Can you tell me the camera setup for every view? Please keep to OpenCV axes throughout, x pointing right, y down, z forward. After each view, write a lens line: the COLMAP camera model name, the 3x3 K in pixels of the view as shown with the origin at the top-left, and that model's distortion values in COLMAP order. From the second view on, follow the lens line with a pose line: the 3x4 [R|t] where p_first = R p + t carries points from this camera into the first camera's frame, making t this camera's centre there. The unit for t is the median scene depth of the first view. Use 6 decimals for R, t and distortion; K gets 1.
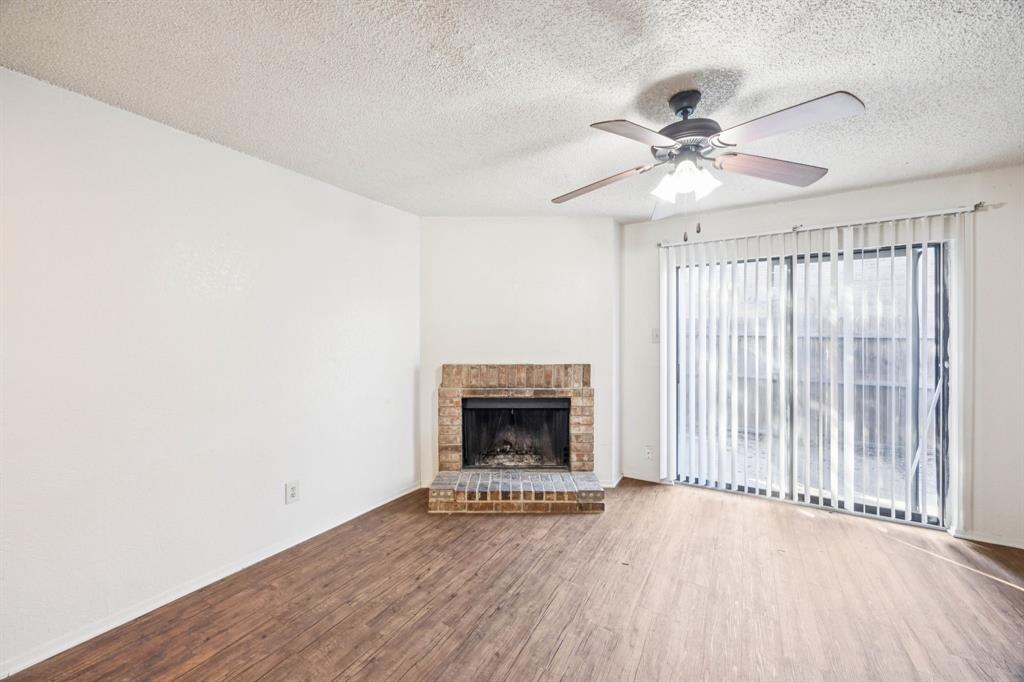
lens RADIAL K [[390.7, 0, 508.4], [0, 390.7, 337.4], [0, 0, 1]] dist [-0.001584, -0.000370]
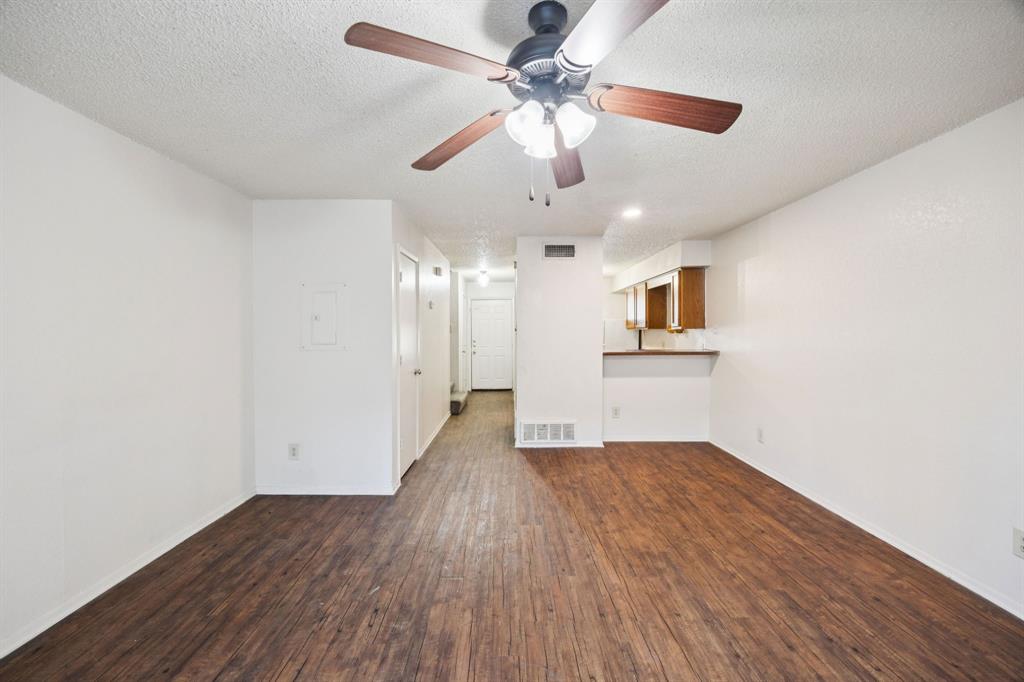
lens RADIAL K [[390.7, 0, 508.4], [0, 390.7, 337.4], [0, 0, 1]] dist [-0.001584, -0.000370]
pose [[-0.858097, 0.014482, -0.513284, 0.522903], [0.006056, 0.999818, 0.018085, -0.005976], [0.513453, 0.012410, -0.858028, 0.931258]]
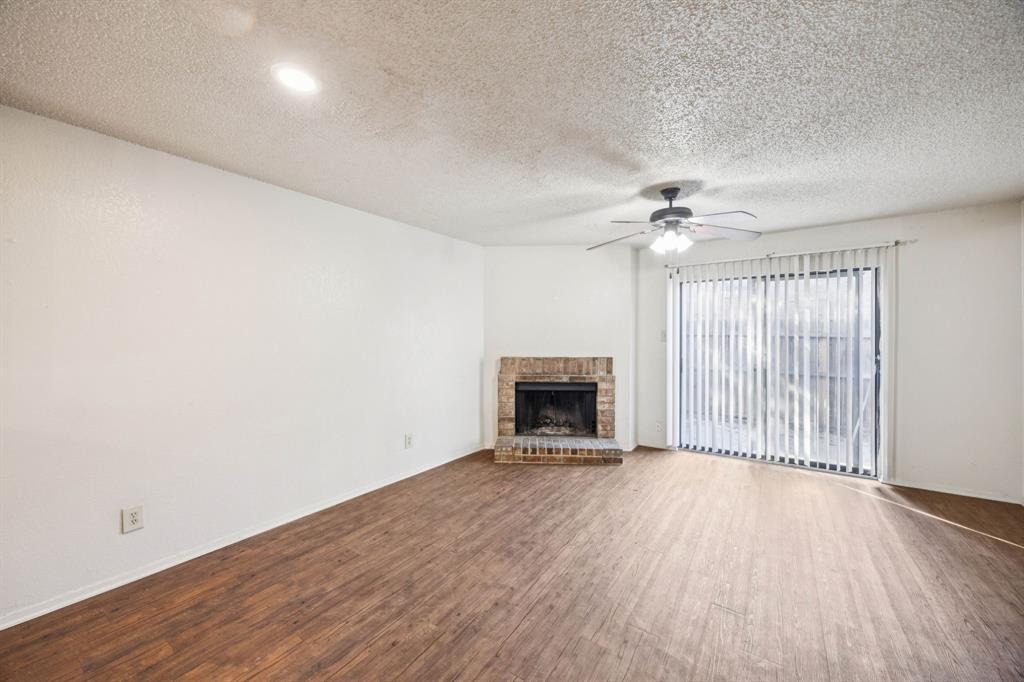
lens RADIAL K [[390.7, 0, 508.4], [0, 390.7, 337.4], [0, 0, 1]] dist [-0.001584, -0.000370]
pose [[0.998325, 0.001686, -0.057827, -0.074226], [-0.001569, 0.999997, 0.002057, -0.001147], [0.057830, -0.001963, 0.998325, -0.386713]]
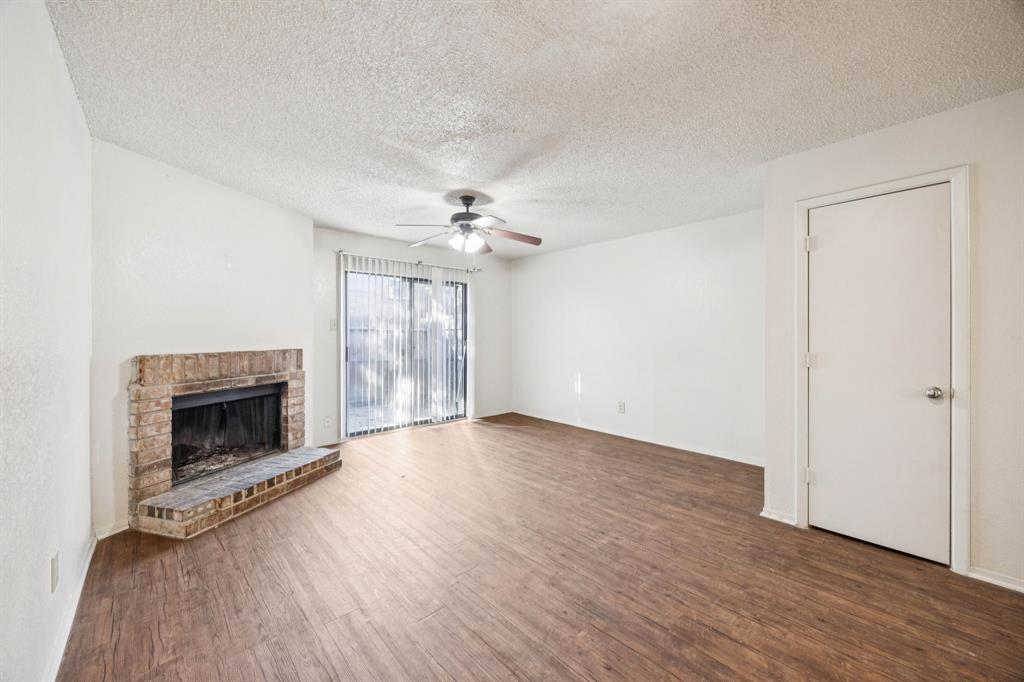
lens RADIAL K [[390.7, 0, 508.4], [0, 390.7, 337.4], [0, 0, 1]] dist [-0.001584, -0.000370]
pose [[0.284223, -0.004748, 0.958747, -0.766138], [-0.000815, 0.999986, 0.005194, 0.034819], [-0.958758, -0.002258, 0.284215, 0.150958]]
